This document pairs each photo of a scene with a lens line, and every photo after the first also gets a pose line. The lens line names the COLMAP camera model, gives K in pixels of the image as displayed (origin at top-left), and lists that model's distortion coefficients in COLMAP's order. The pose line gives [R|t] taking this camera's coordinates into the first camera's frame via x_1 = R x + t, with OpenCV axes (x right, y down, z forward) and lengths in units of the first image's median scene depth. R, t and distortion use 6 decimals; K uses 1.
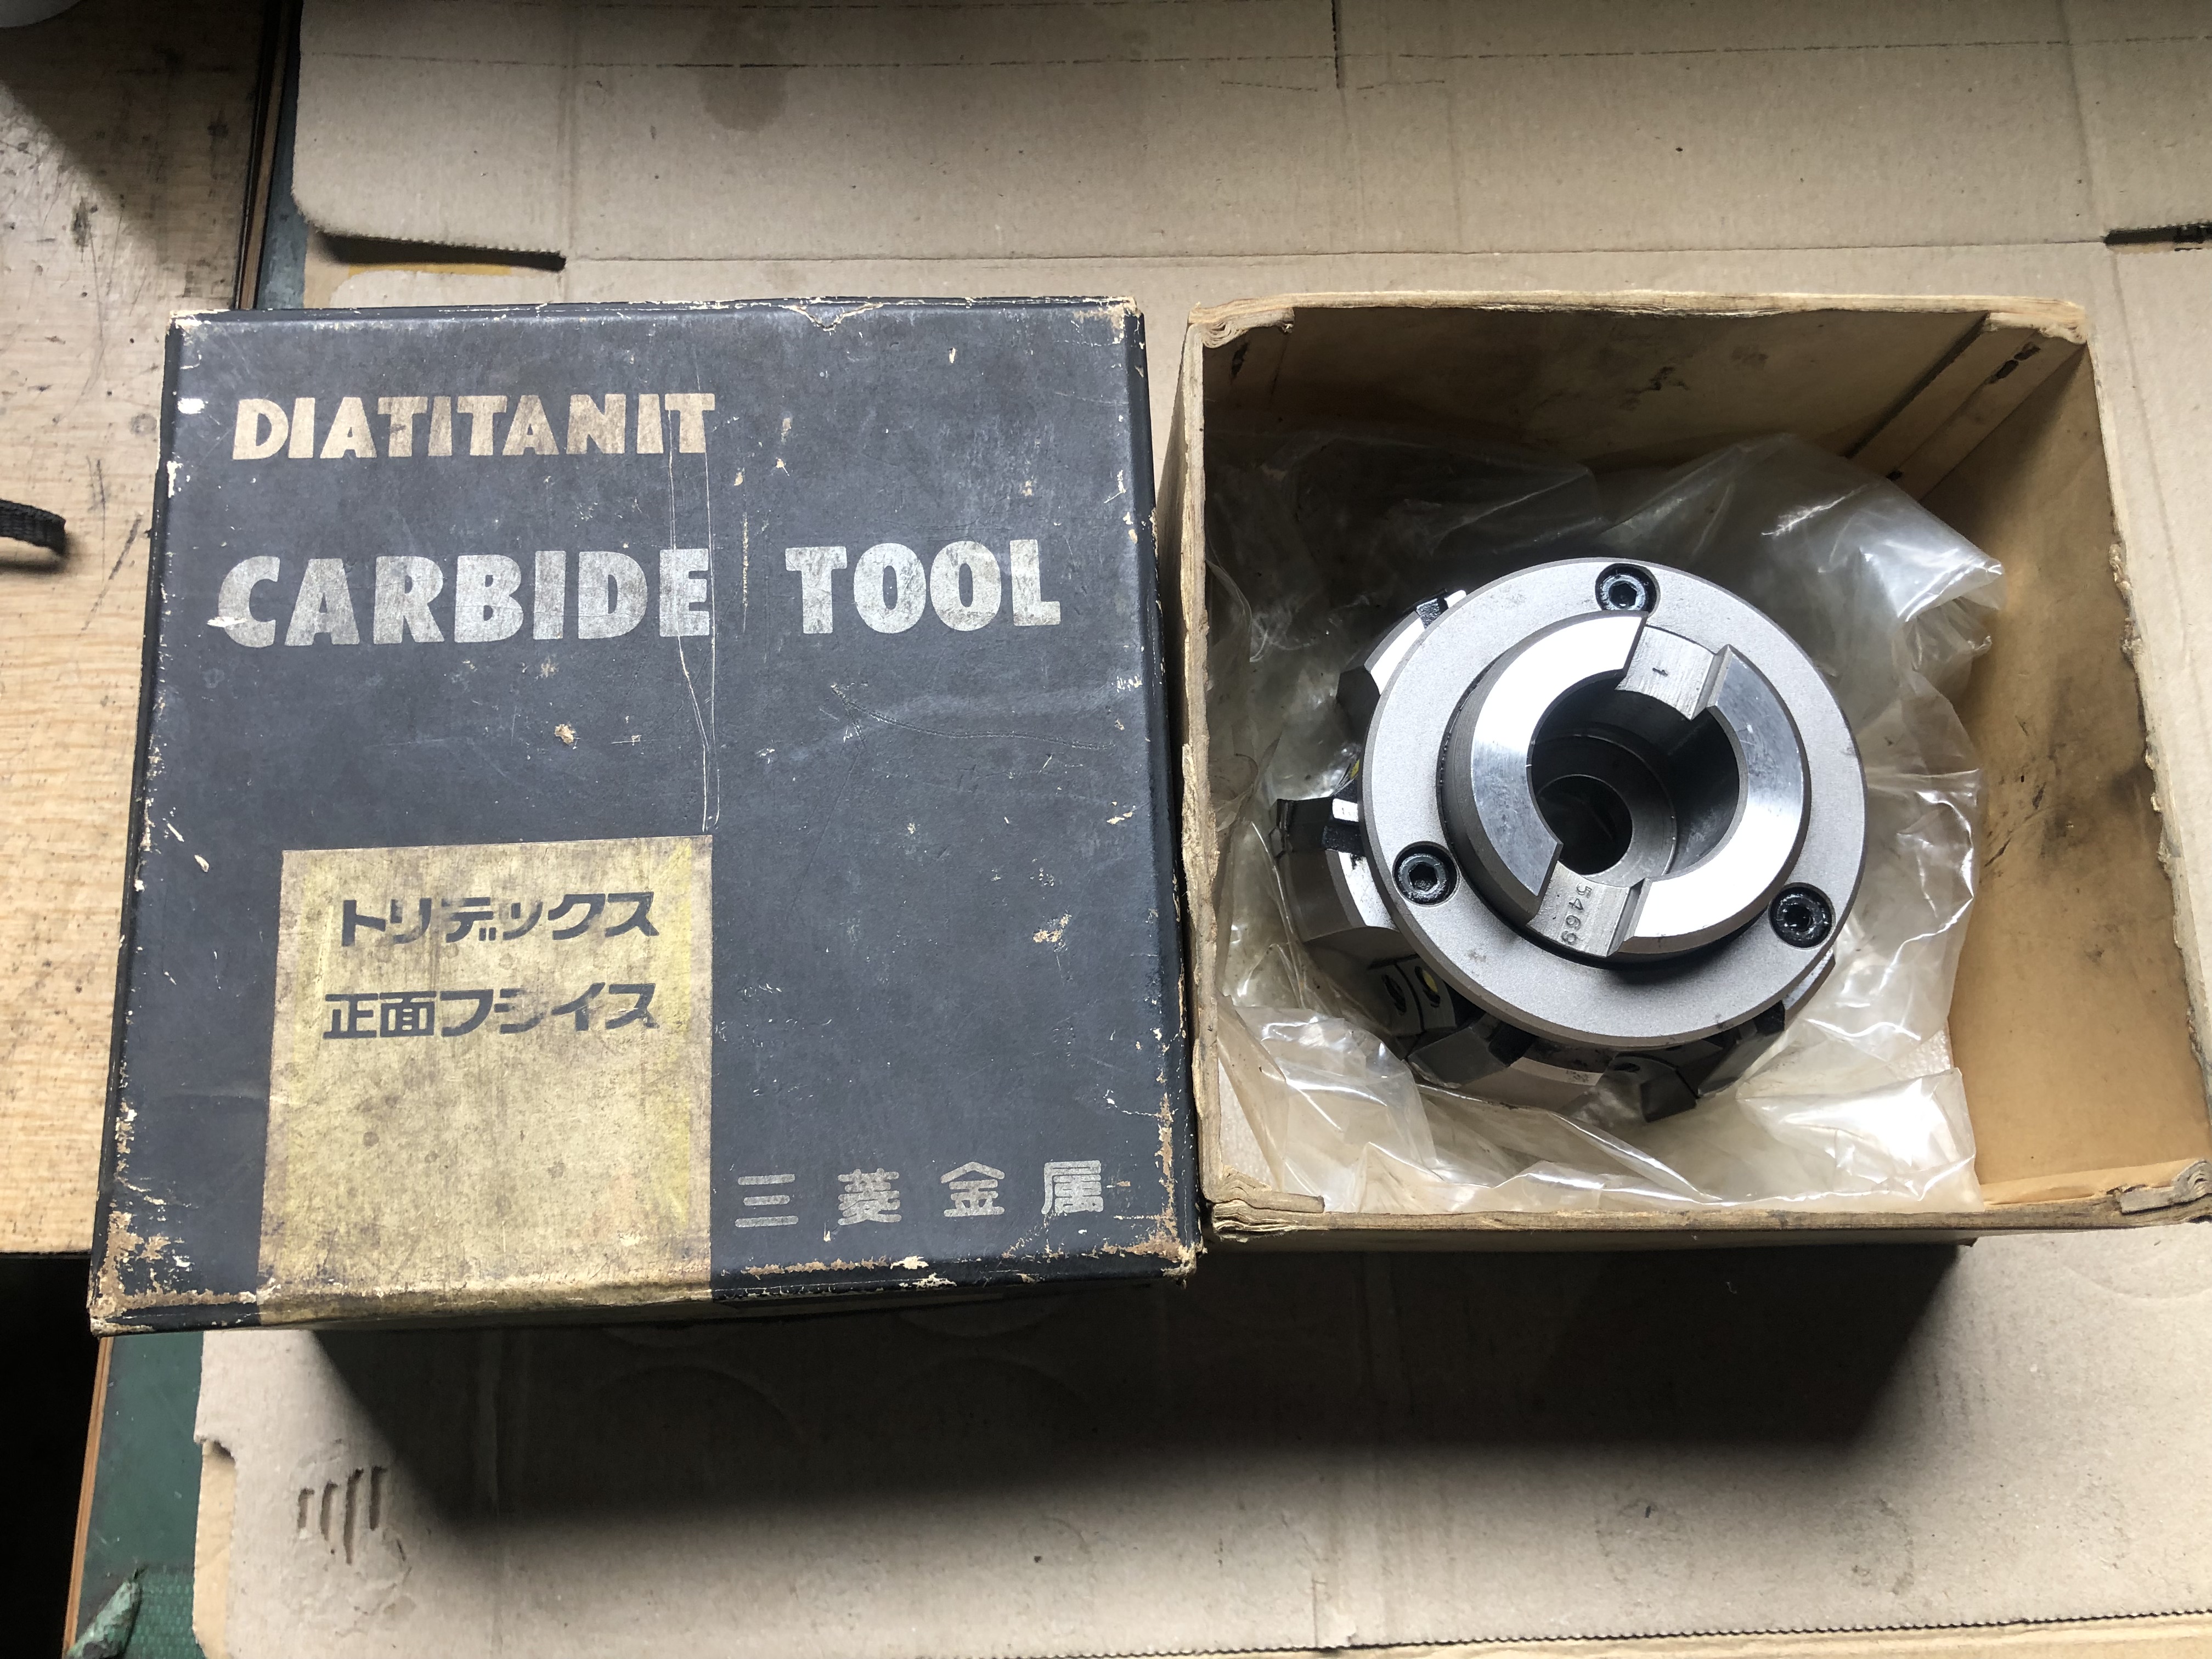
lens RADIAL K [[1922.4, 0, 1116.5], [0, 1922.4, 825.0], [0, 0, 1]] dist [0.003579, 0.007328]
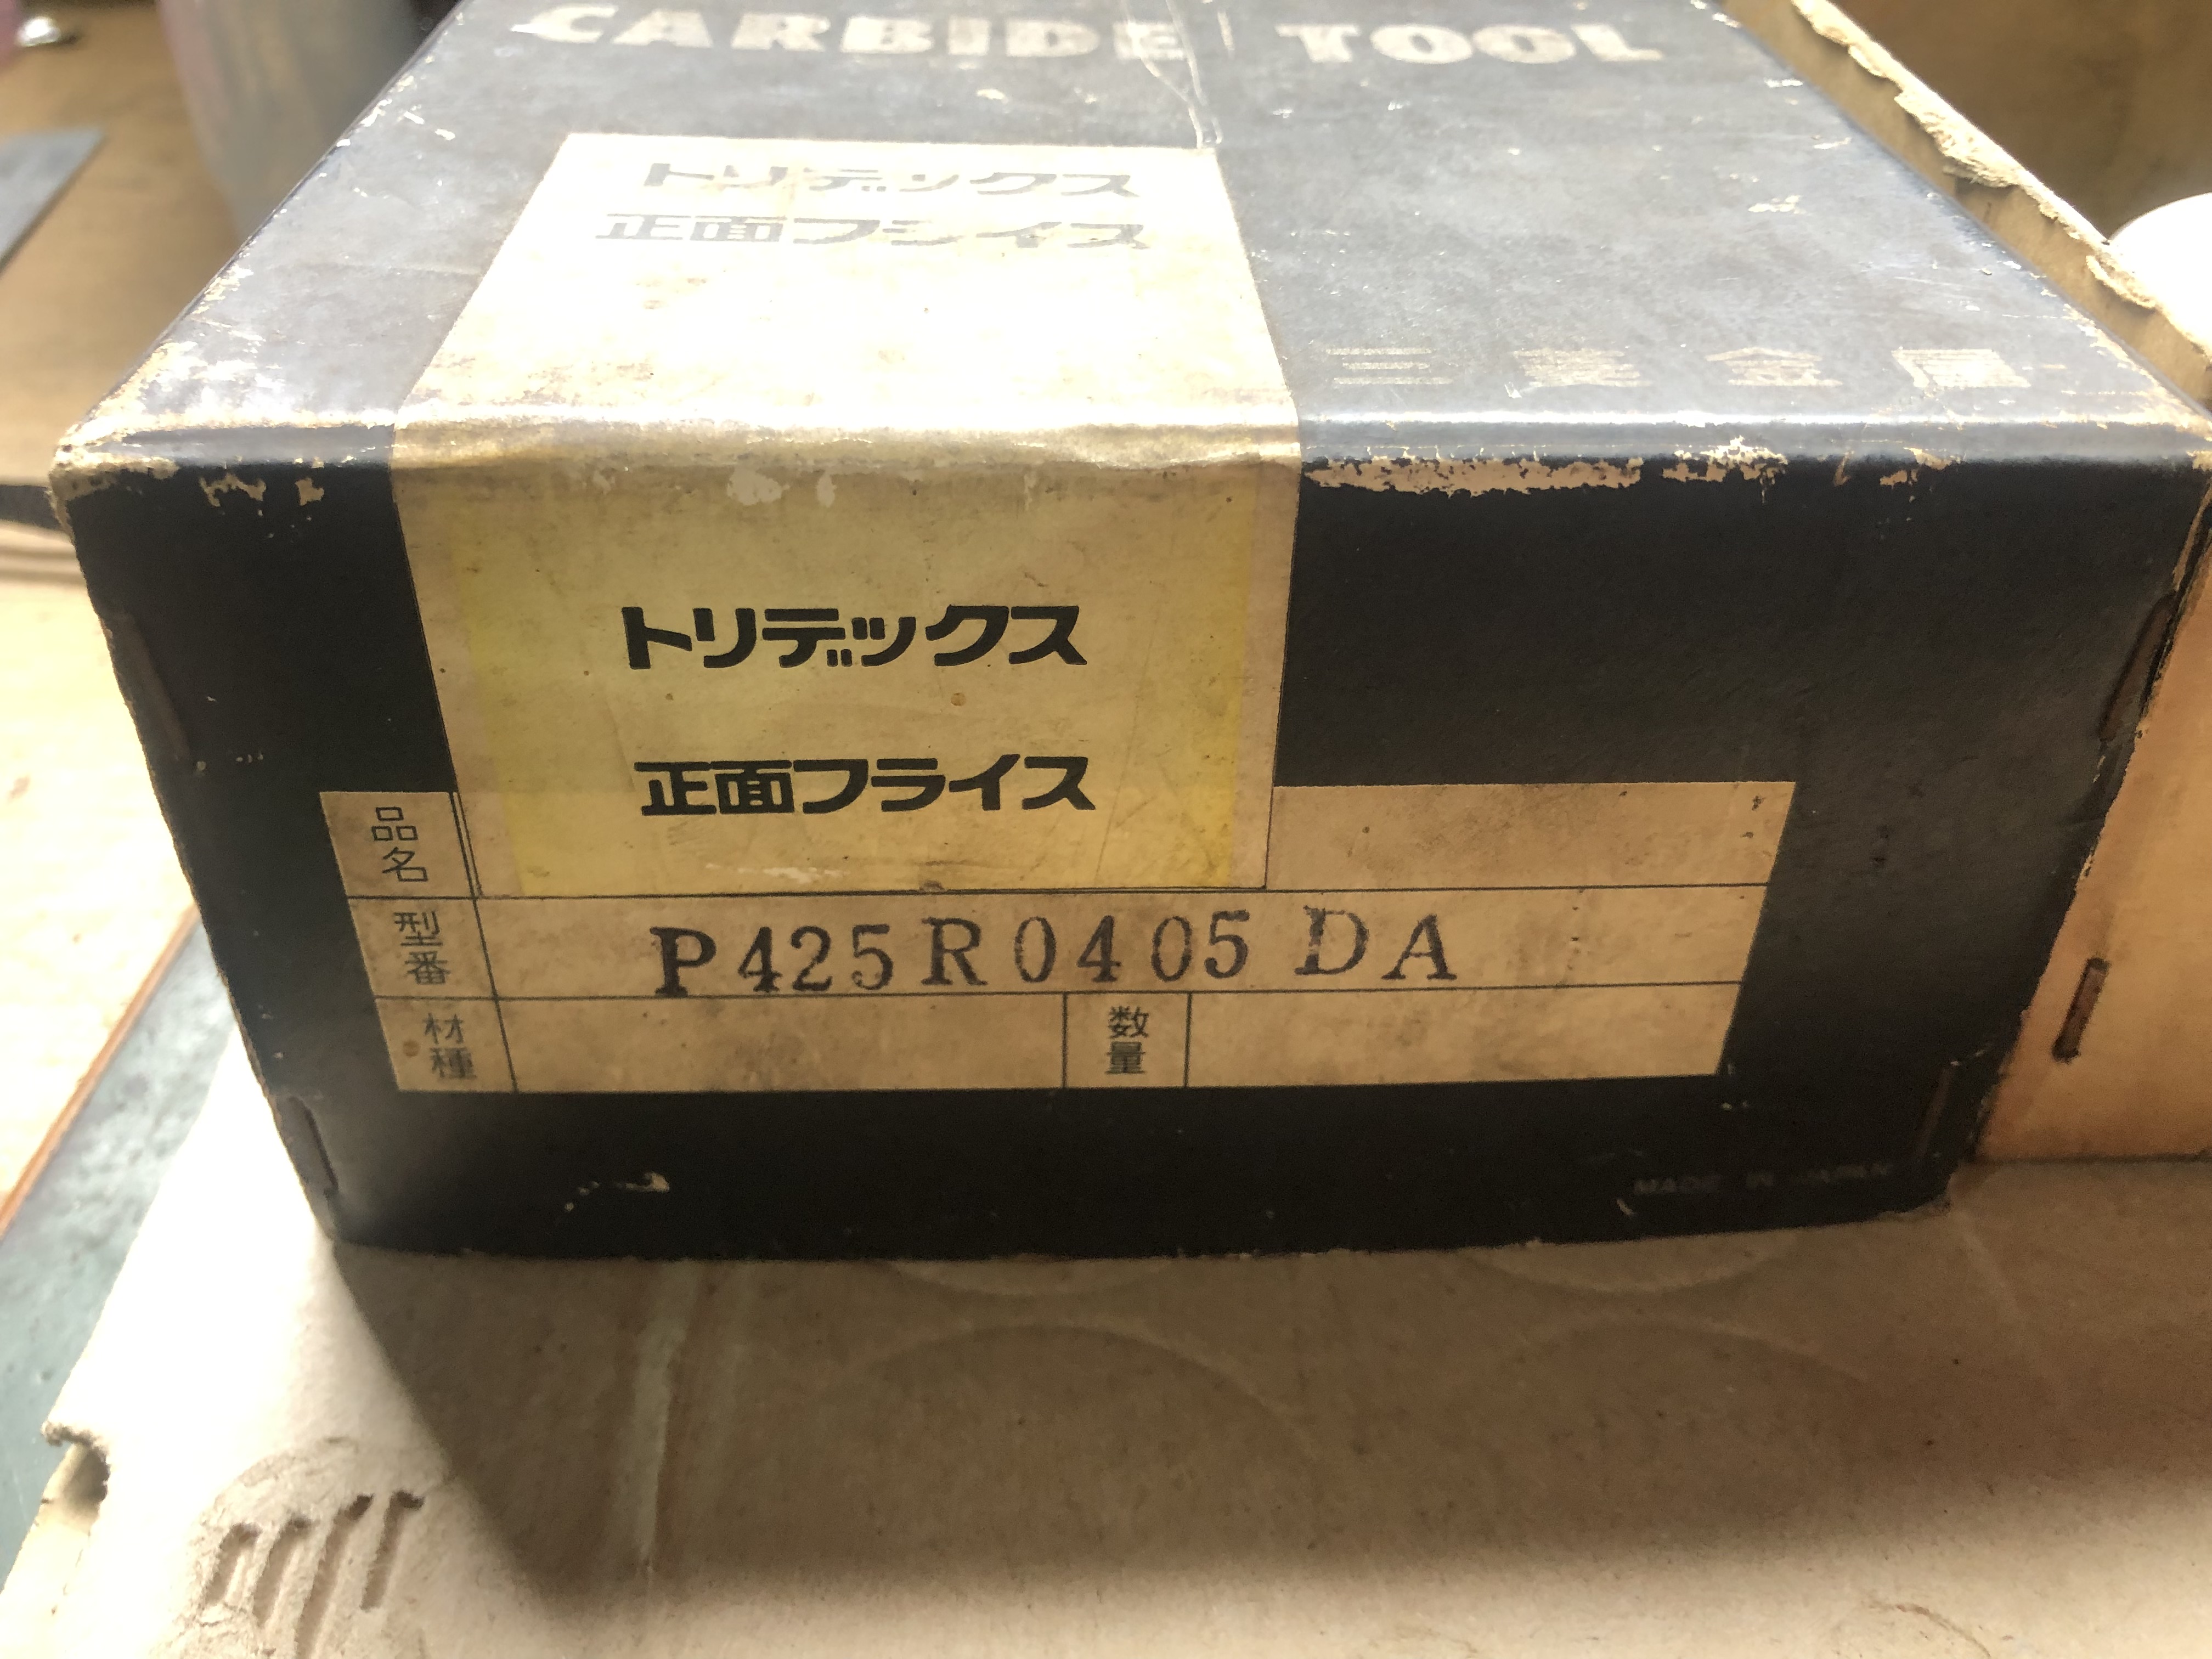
lens RADIAL K [[1922.4, 0, 1089.0], [0, 1922.4, 818.6], [0, 0, 1]] dist [0.003579, 0.007328]
pose [[0.999379, -0.020839, -0.028410, -0.239838], [-0.002371, 0.764731, -0.644345, 0.602015], [0.035154, 0.644012, 0.764207, 0.647063]]
